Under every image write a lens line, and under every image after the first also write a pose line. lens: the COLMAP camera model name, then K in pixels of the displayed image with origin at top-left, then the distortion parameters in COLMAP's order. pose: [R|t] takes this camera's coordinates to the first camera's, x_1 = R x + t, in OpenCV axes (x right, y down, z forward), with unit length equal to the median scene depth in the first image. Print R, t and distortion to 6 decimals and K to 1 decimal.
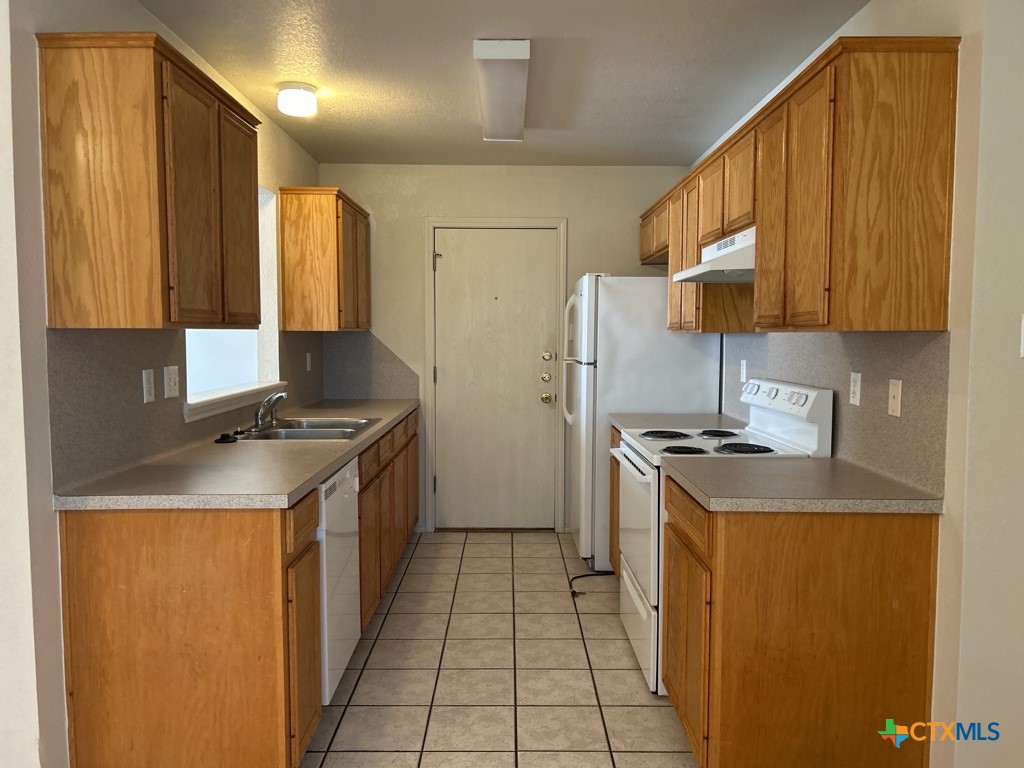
lens RADIAL K [[772.6, 0, 512.0], [0, 772.6, 384.0], [0, 0, 1]] dist [0.015949, -0.001046]
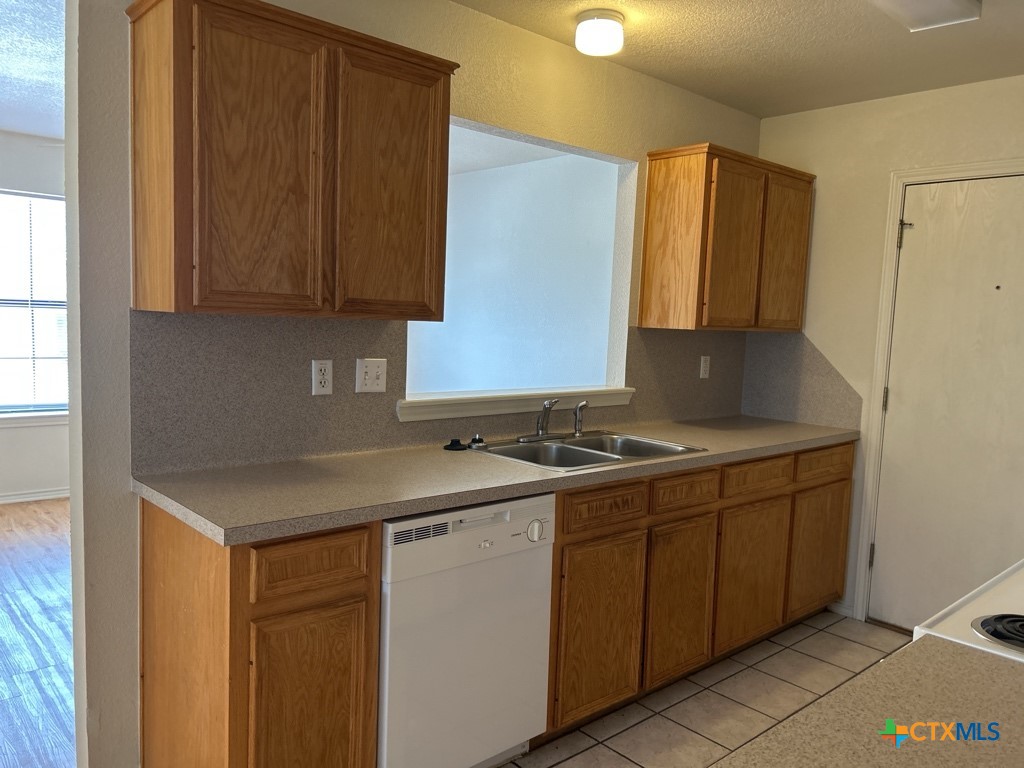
lens RADIAL K [[770.4, 0, 511.7], [0, 770.4, 392.4], [0, 0, 1]] dist [0.051478, 0.000985]
pose [[0.666768, 0.098264, -0.738759, 0.235165], [-0.088224, 0.994707, 0.052681, -0.030789], [0.740025, 0.030051, 0.671908, 0.343801]]
